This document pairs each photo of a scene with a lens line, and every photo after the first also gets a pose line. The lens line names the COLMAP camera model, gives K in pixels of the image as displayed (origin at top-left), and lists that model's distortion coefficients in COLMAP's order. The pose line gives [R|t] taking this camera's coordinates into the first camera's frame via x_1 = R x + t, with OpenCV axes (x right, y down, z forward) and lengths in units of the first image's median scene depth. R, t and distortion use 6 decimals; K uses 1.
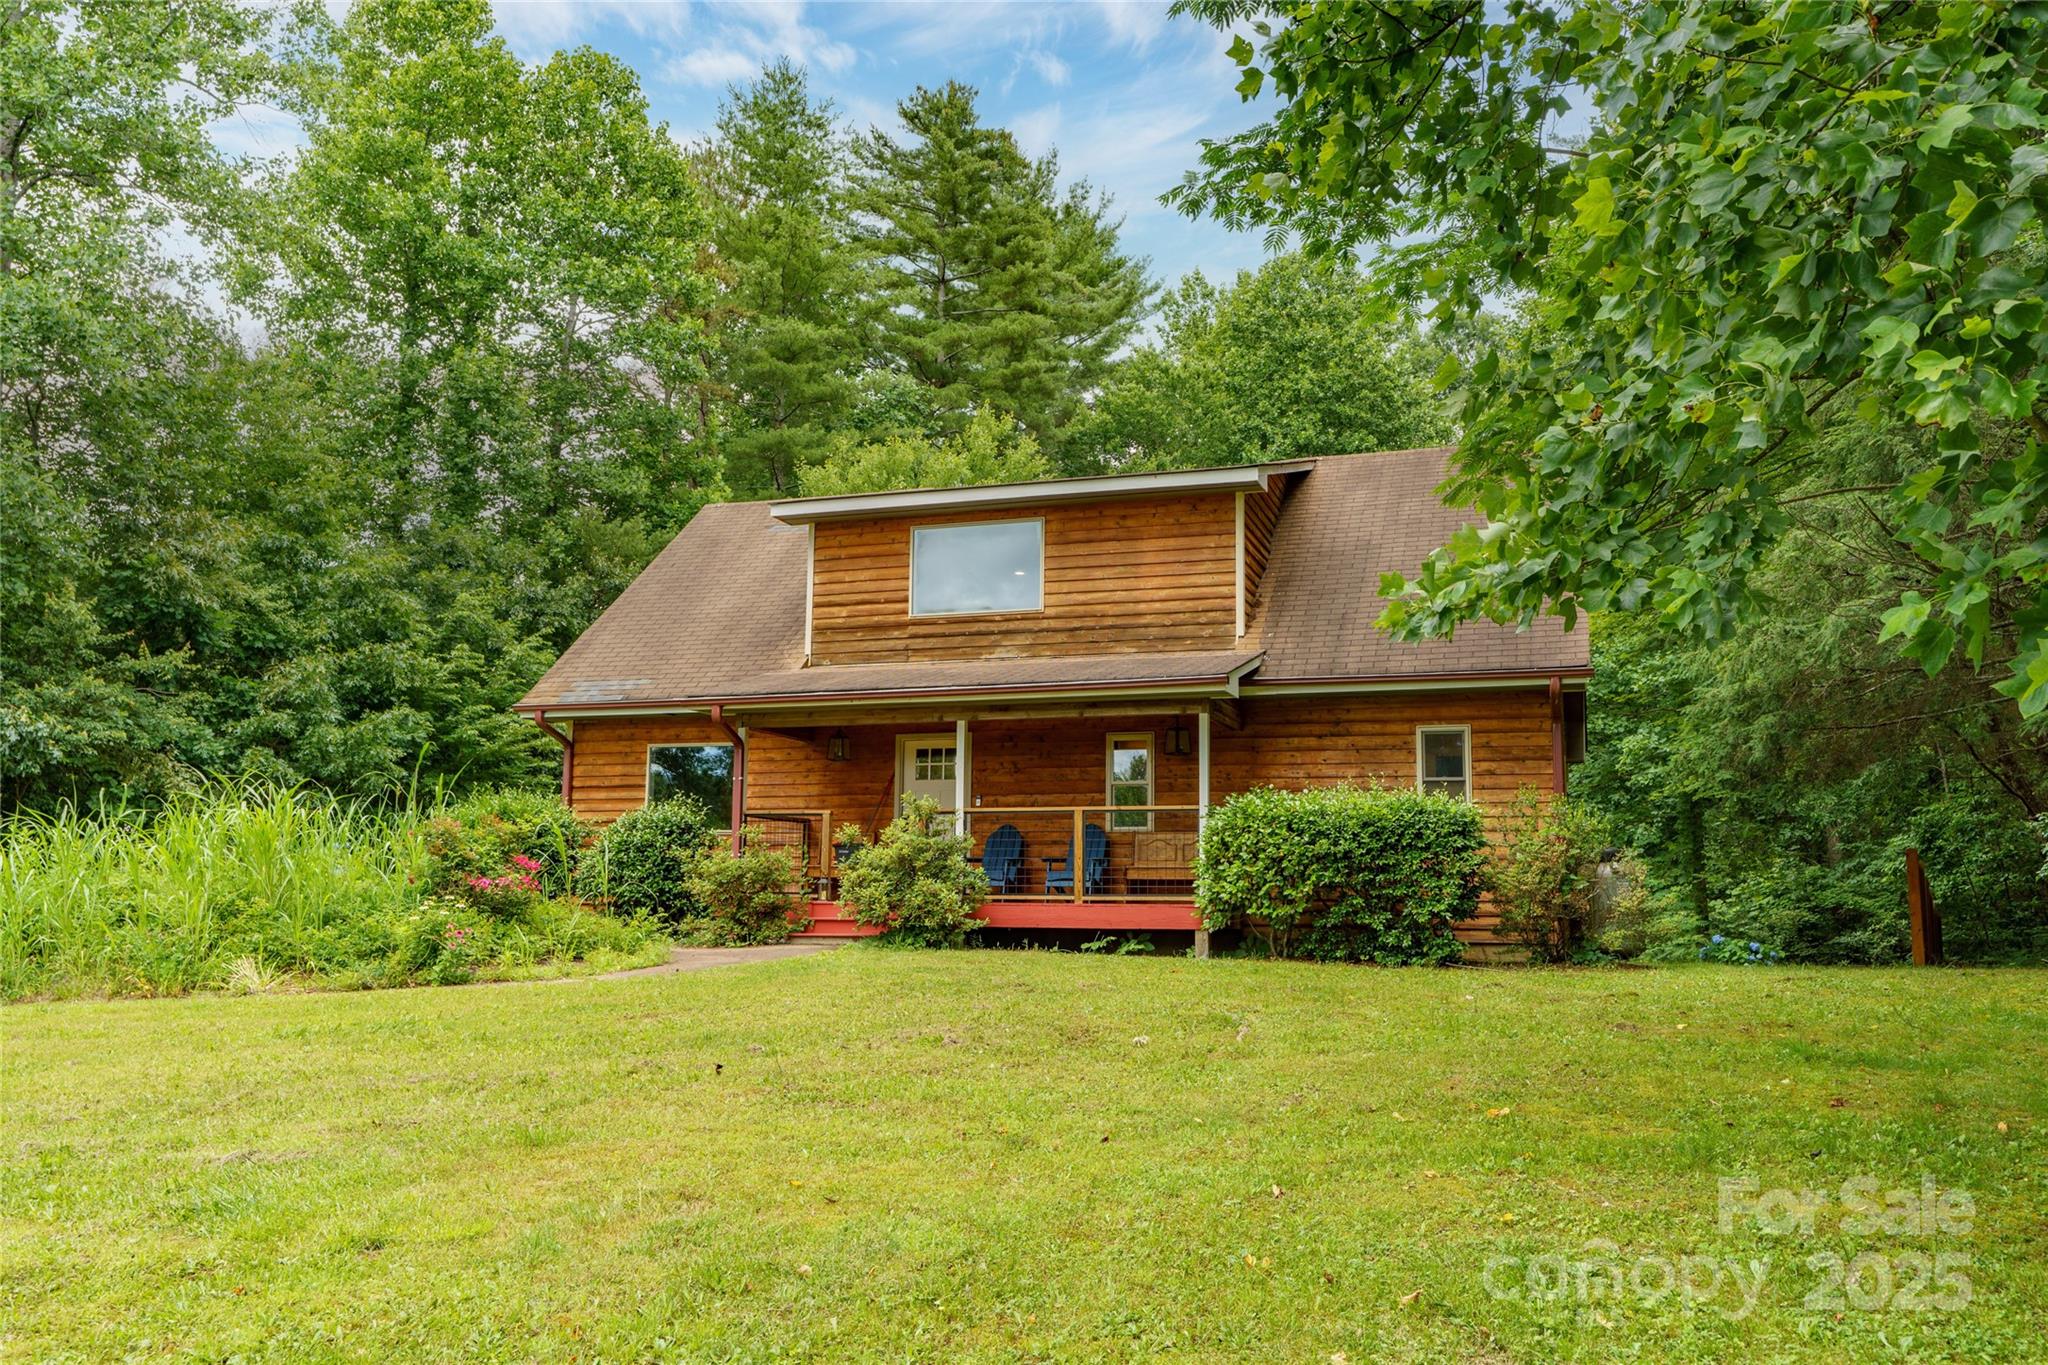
lens RADIAL K [[1678.4, 0, 1024.5], [0, 1678.4, 667.5], [0, 0, 1]] dist [0.003343, 0.002519]
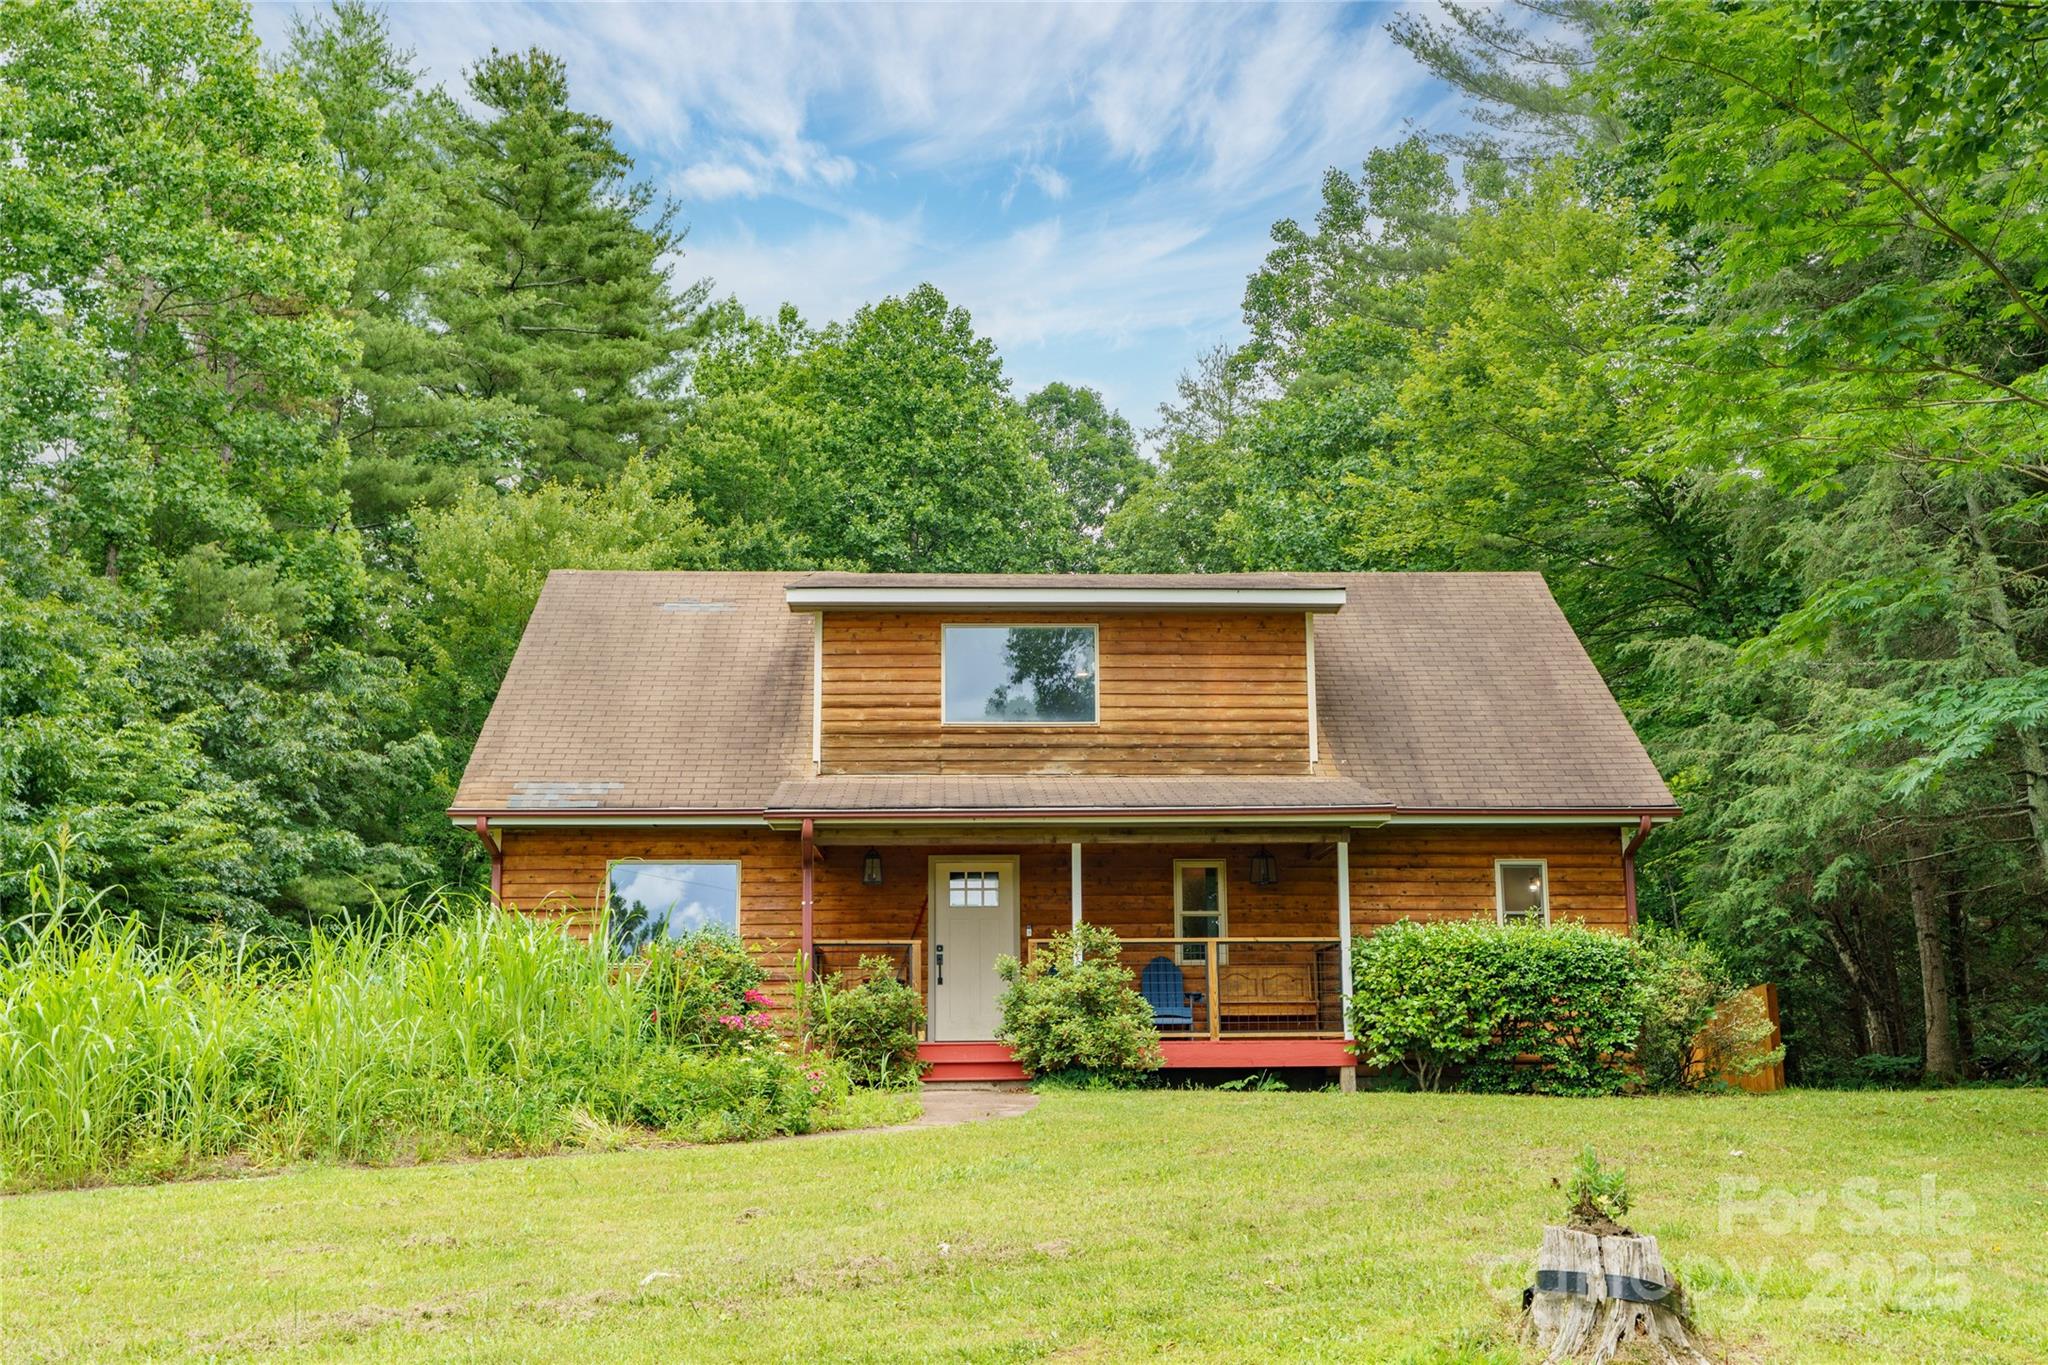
lens RADIAL K [[2069.2, 0, 1023.4], [0, 2069.2, 692.6], [0, 0, 1]] dist [0.011795, 0.000000]
pose [[0.933997, 0.049025, 0.353900, -0.434959], [-0.036214, 0.998430, -0.042737, -0.001388], [-0.355440, 0.027100, 0.934306, -0.052099]]
